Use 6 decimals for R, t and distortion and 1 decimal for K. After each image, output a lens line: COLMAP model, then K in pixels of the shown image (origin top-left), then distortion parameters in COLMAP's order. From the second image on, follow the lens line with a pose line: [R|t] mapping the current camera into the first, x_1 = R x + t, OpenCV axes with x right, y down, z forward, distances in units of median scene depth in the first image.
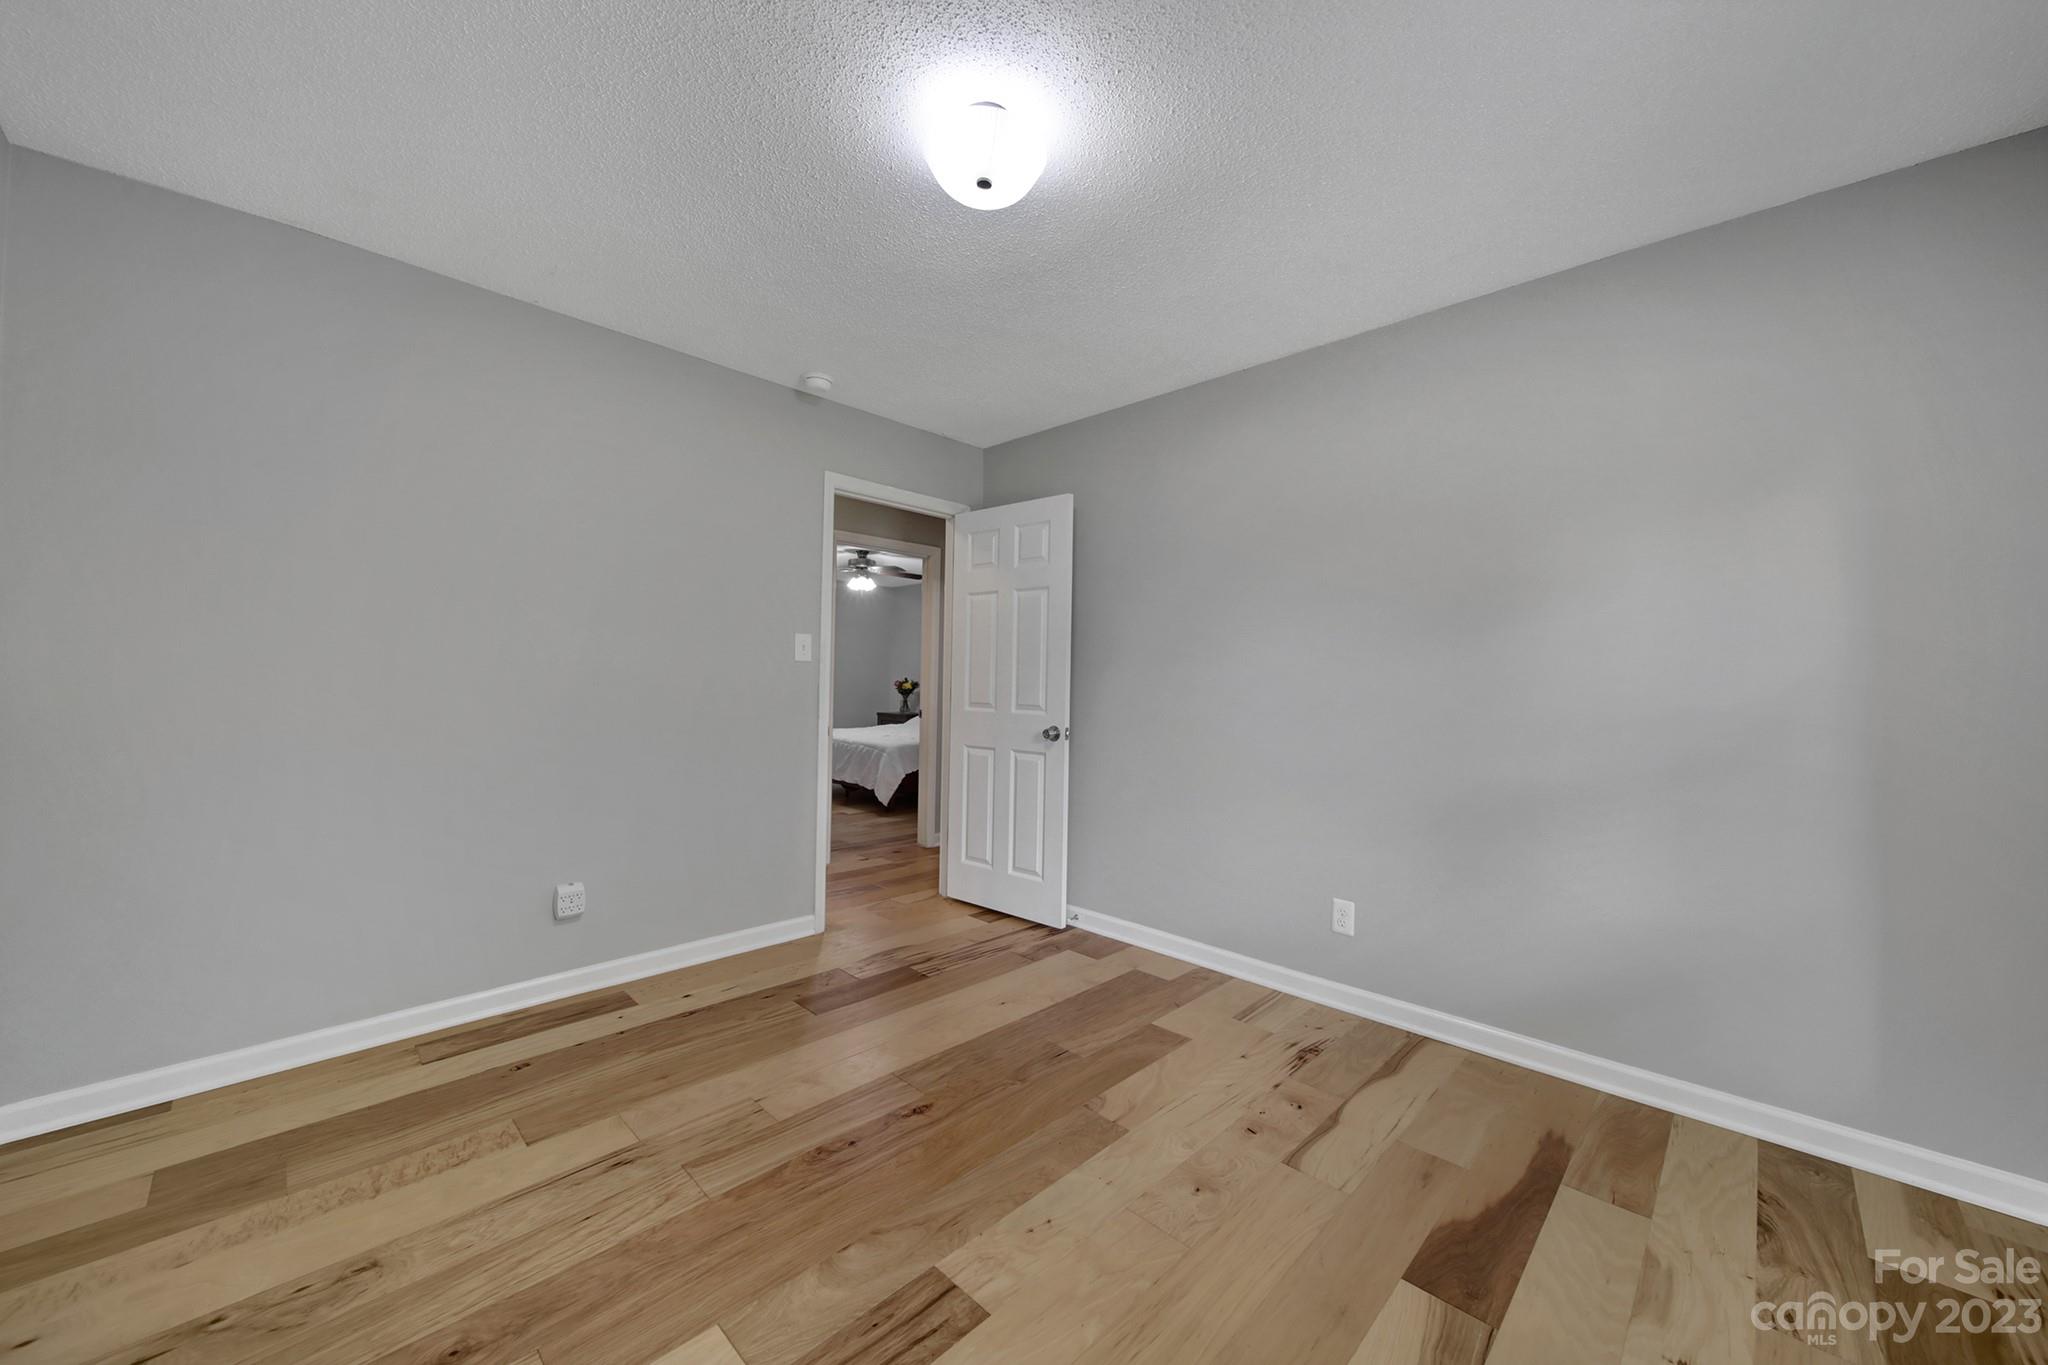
lens RADIAL K [[716.2, 0, 1025.0], [0, 716.2, 669.6], [0, 0, 1]] dist [-0.001117, -0.002336]
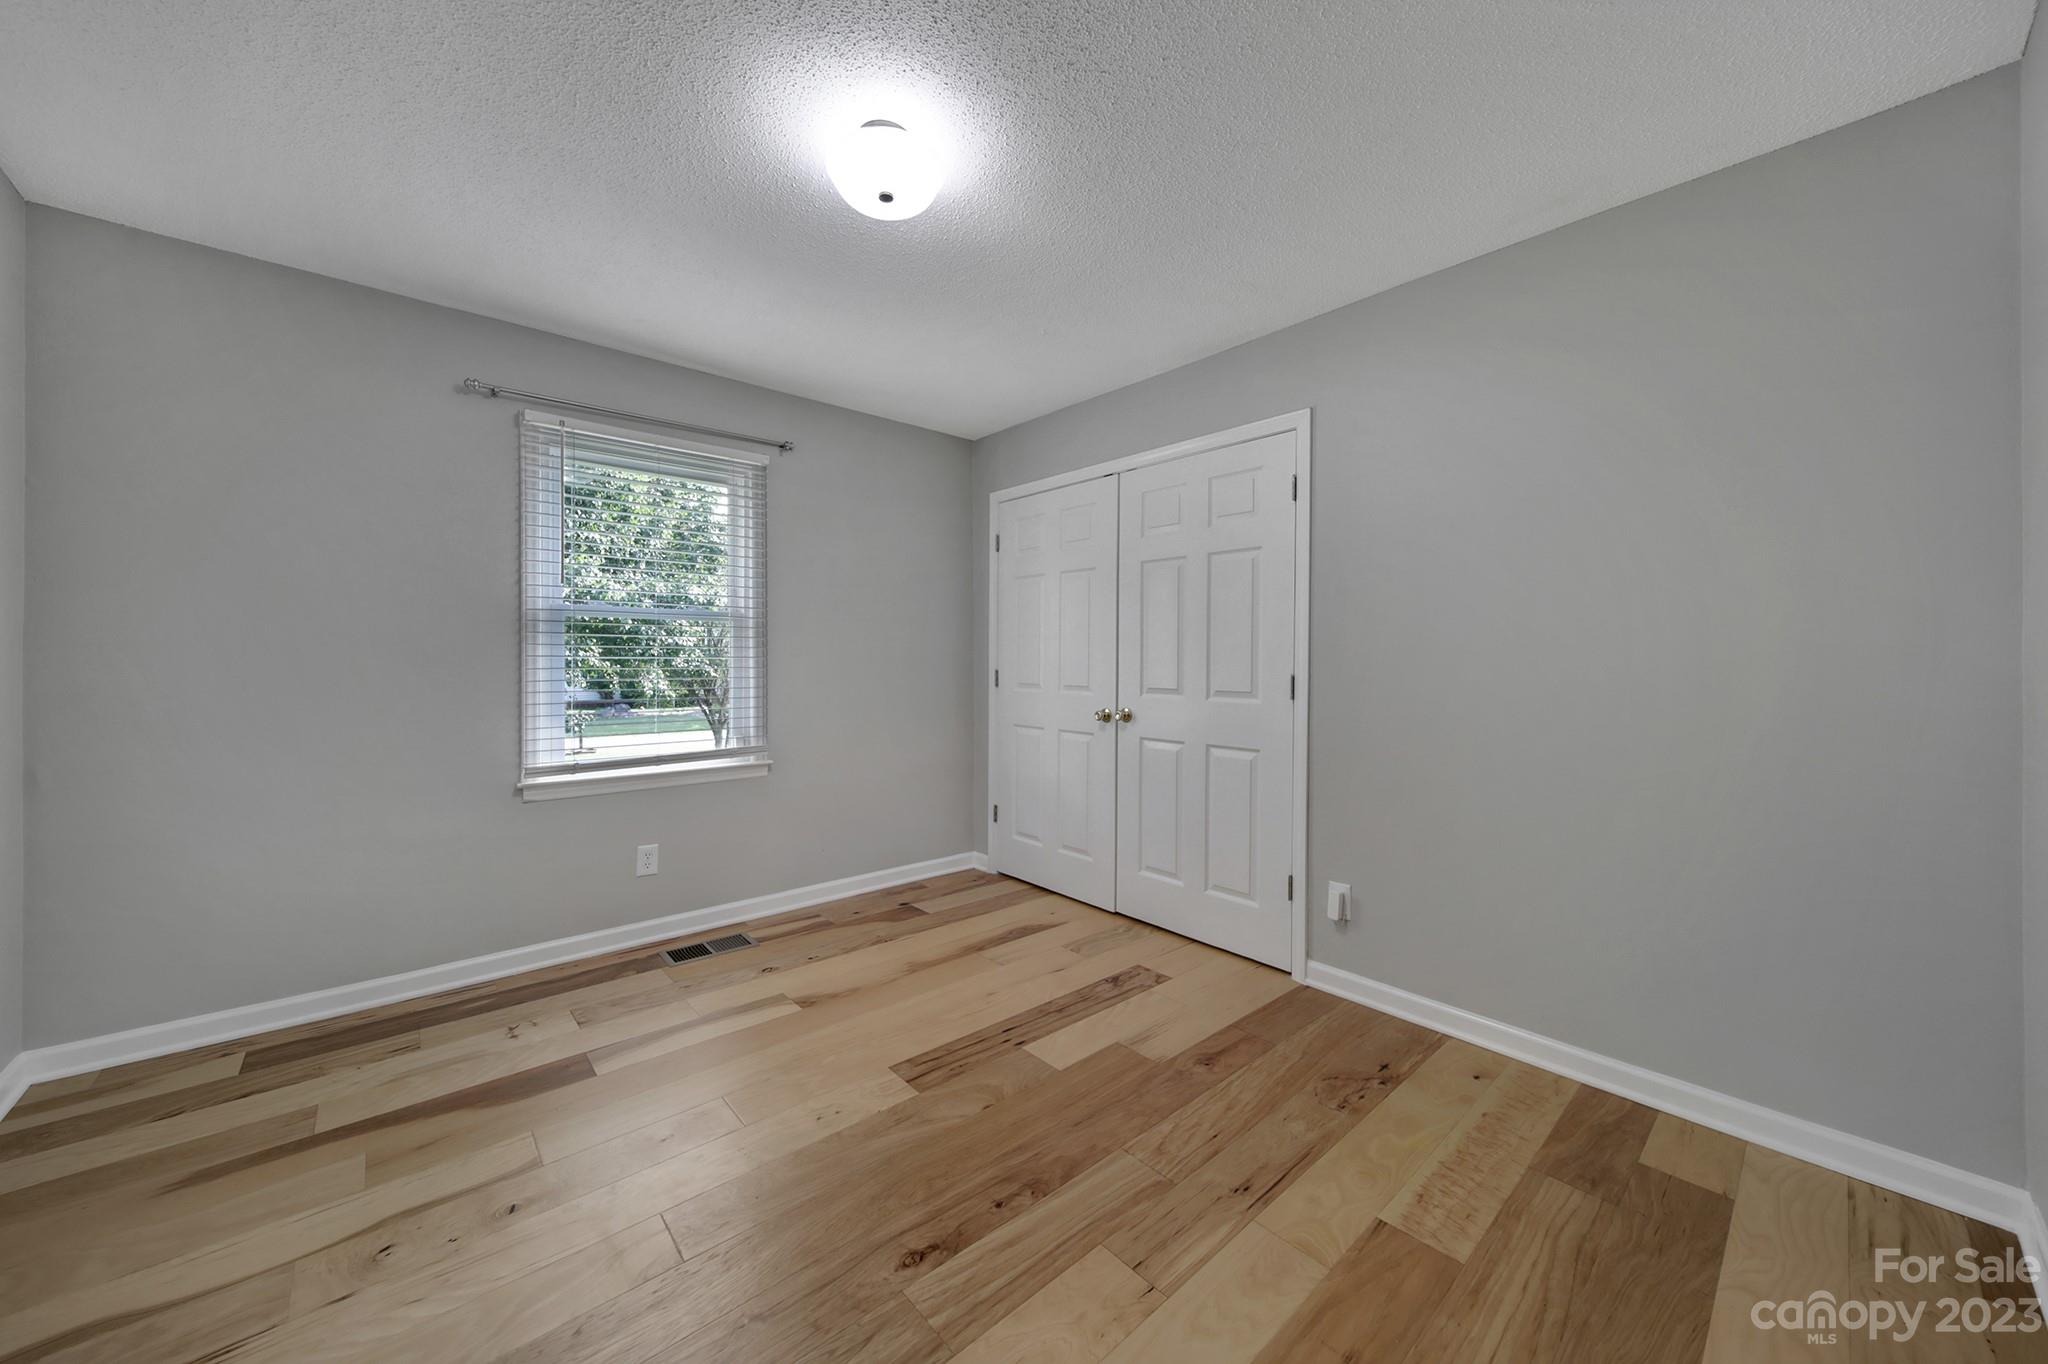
lens RADIAL K [[716.2, 0, 1025.0], [0, 716.2, 669.1], [0, 0, 1]] dist [-0.001117, -0.002336]
pose [[-0.997658, -0.018897, 0.065732, -0.349149], [-0.019921, 0.999690, -0.014954, 0.040631], [-0.065429, -0.016229, -0.997725, 2.046838]]
